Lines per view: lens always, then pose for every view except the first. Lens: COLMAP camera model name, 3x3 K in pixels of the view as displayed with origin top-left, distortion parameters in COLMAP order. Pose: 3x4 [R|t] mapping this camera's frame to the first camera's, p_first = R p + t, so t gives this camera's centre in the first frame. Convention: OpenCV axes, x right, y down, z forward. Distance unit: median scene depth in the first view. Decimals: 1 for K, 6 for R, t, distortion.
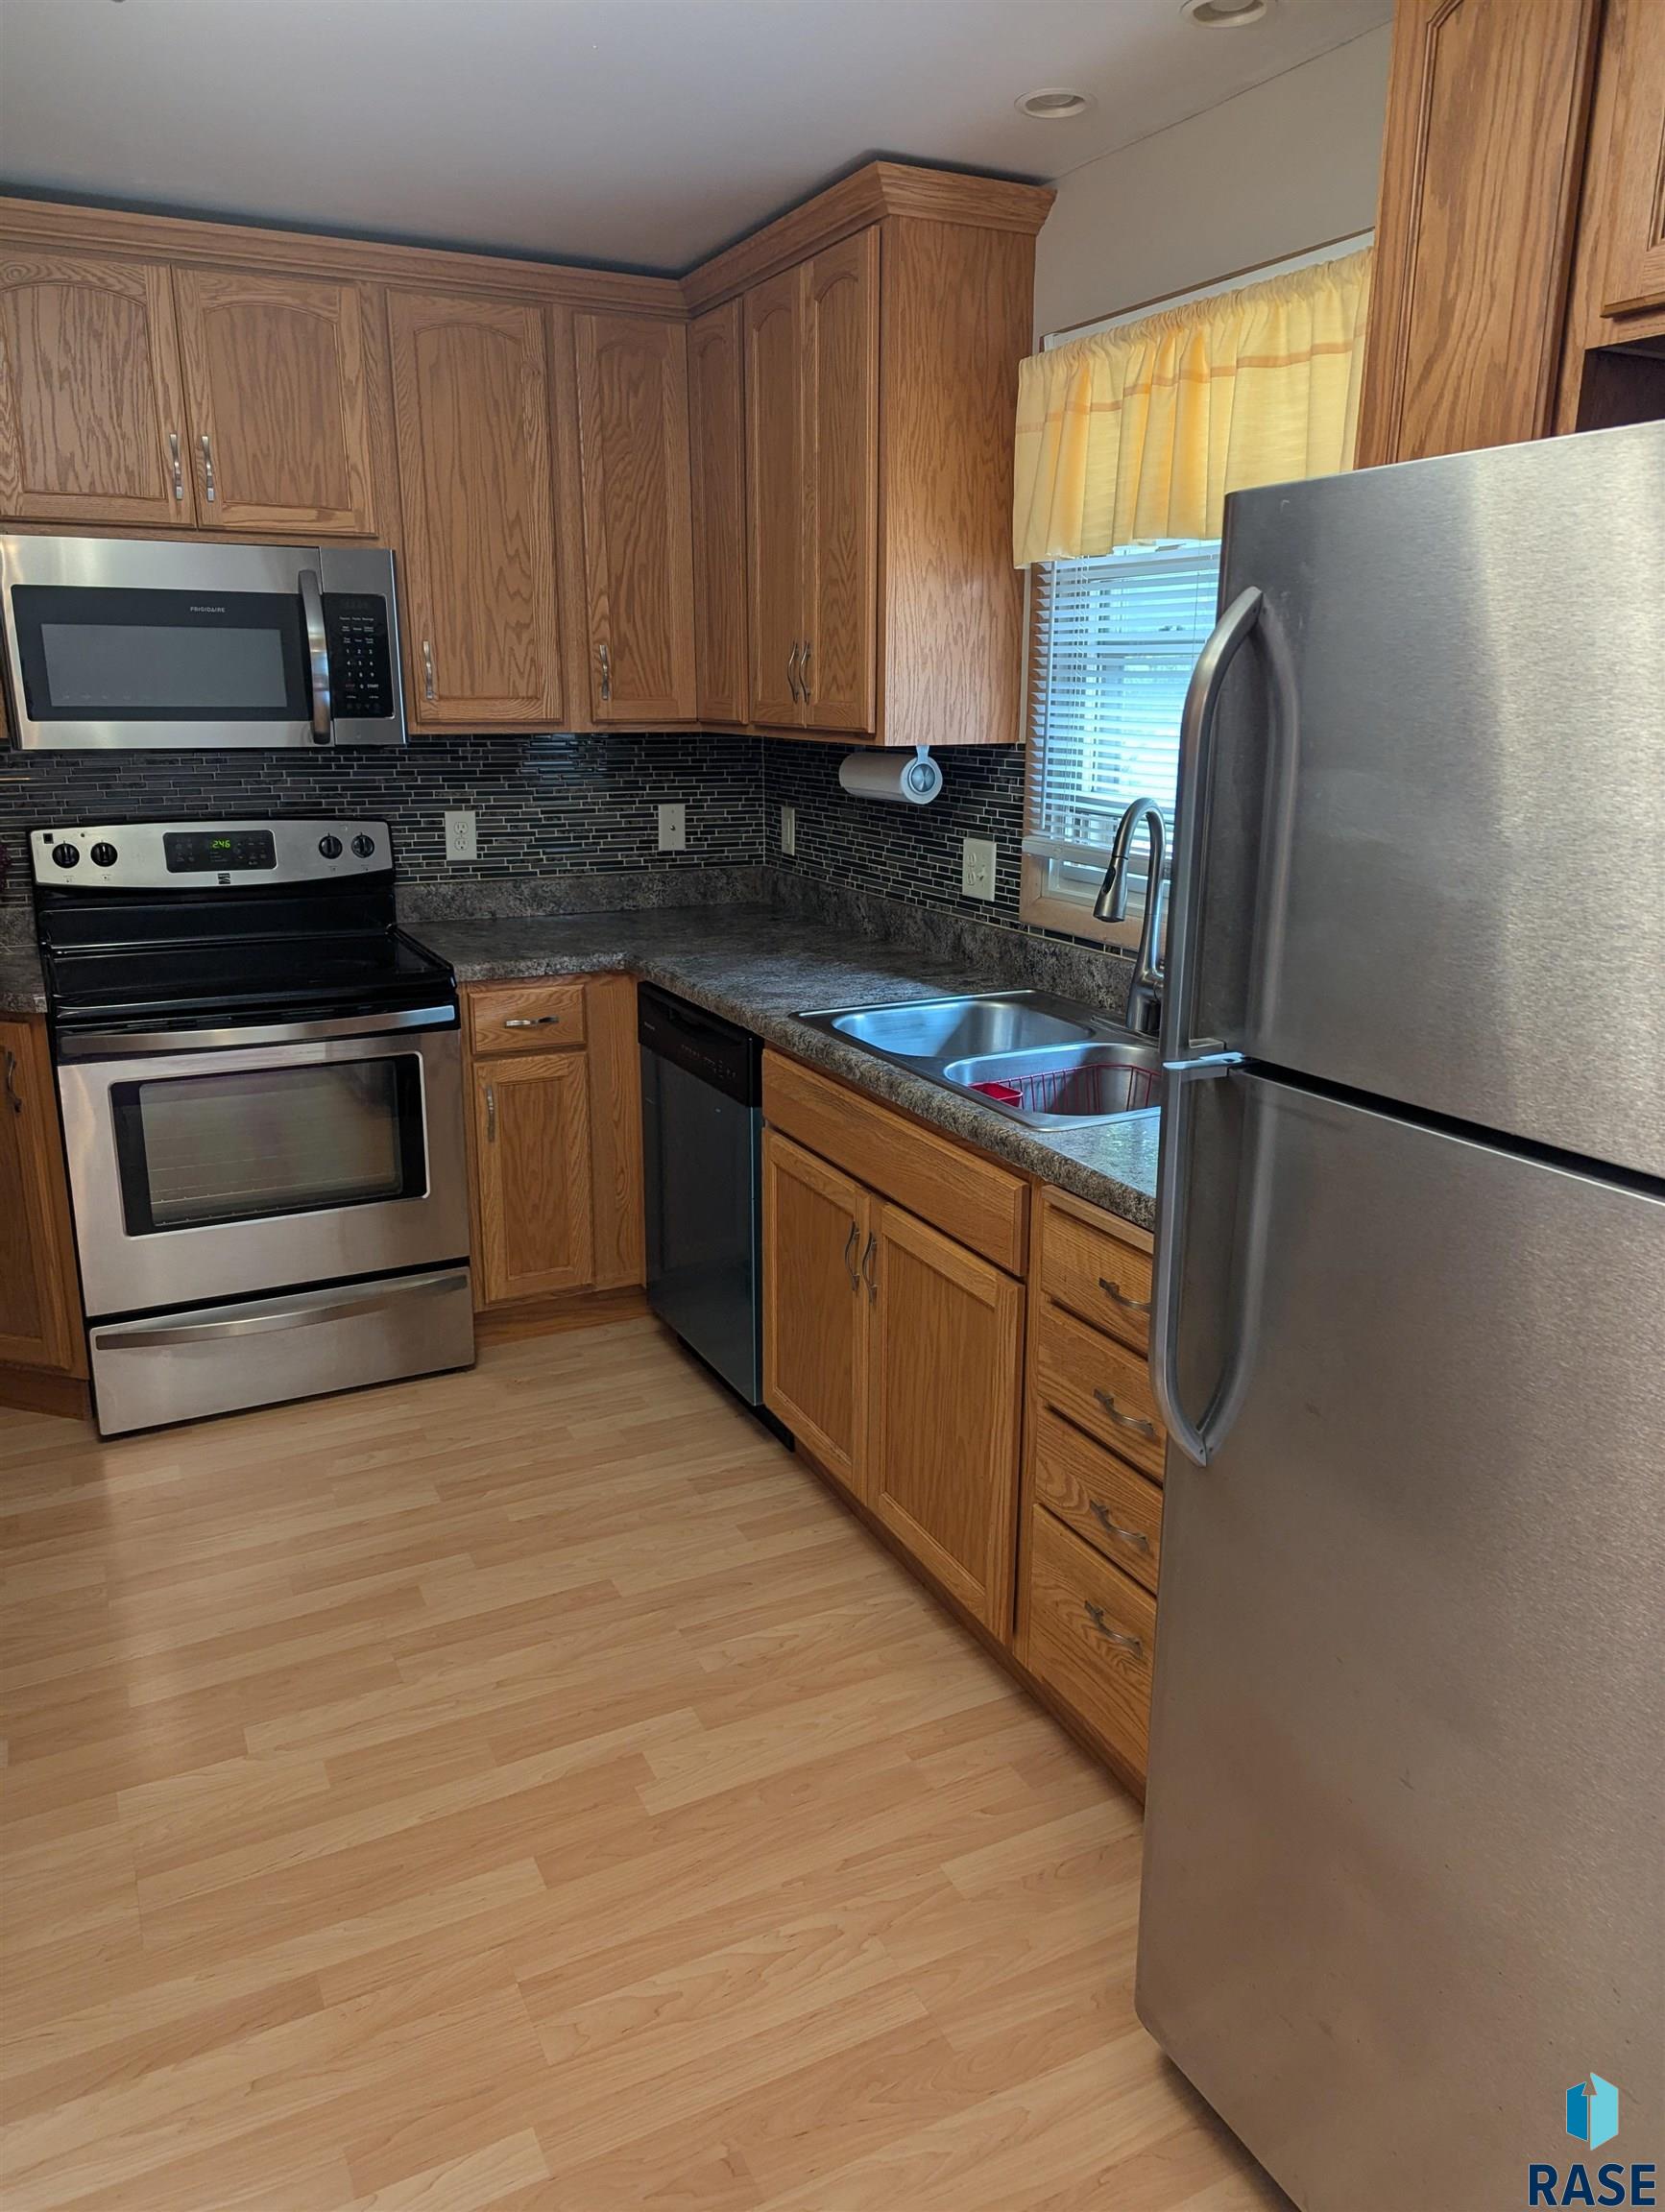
lens RADIAL K [[1524.0, 0, 830.4], [0, 1524.0, 1097.9], [0, 0, 1]] dist [0.027704, -0.032832]
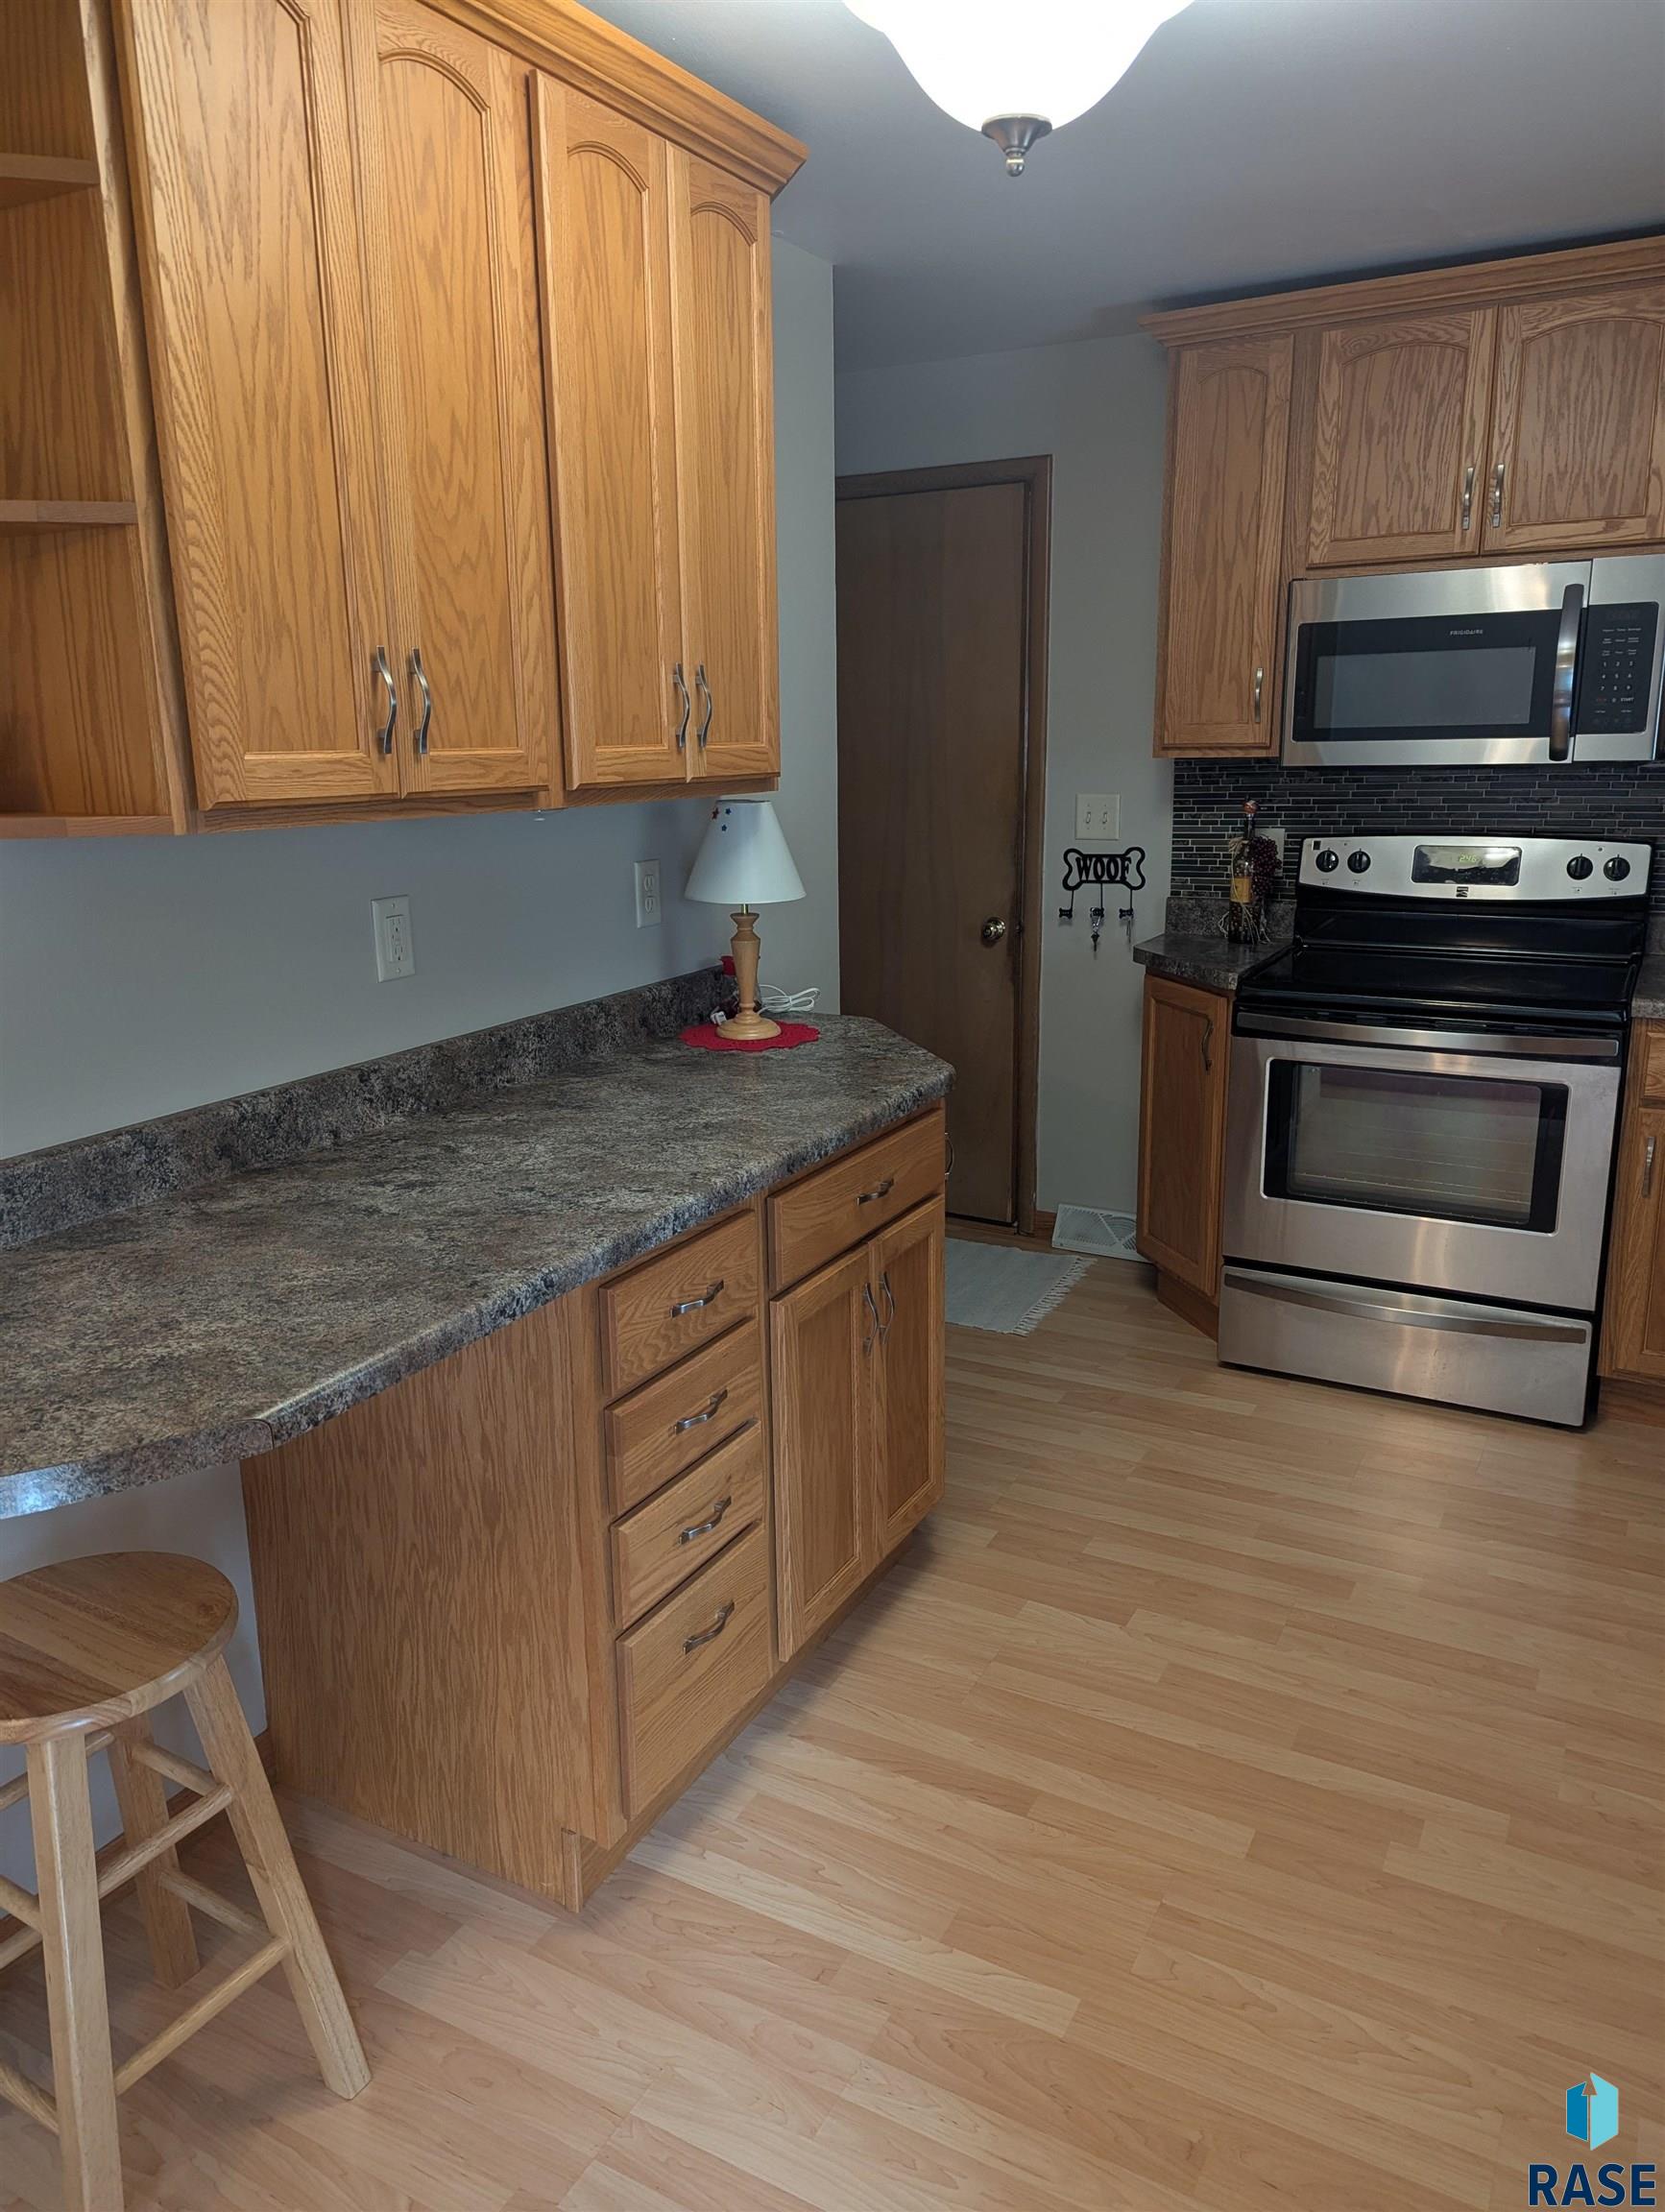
lens RADIAL K [[1524.0, 0, 818.8], [0, 1524.0, 1110.4], [0, 0, 1]] dist [0.027704, -0.032832]
pose [[0.552888, 0.186588, -0.812096, 0.260346], [-0.194746, 0.976550, 0.091786, -0.010376], [0.810179, 0.107405, 0.576259, 0.075790]]
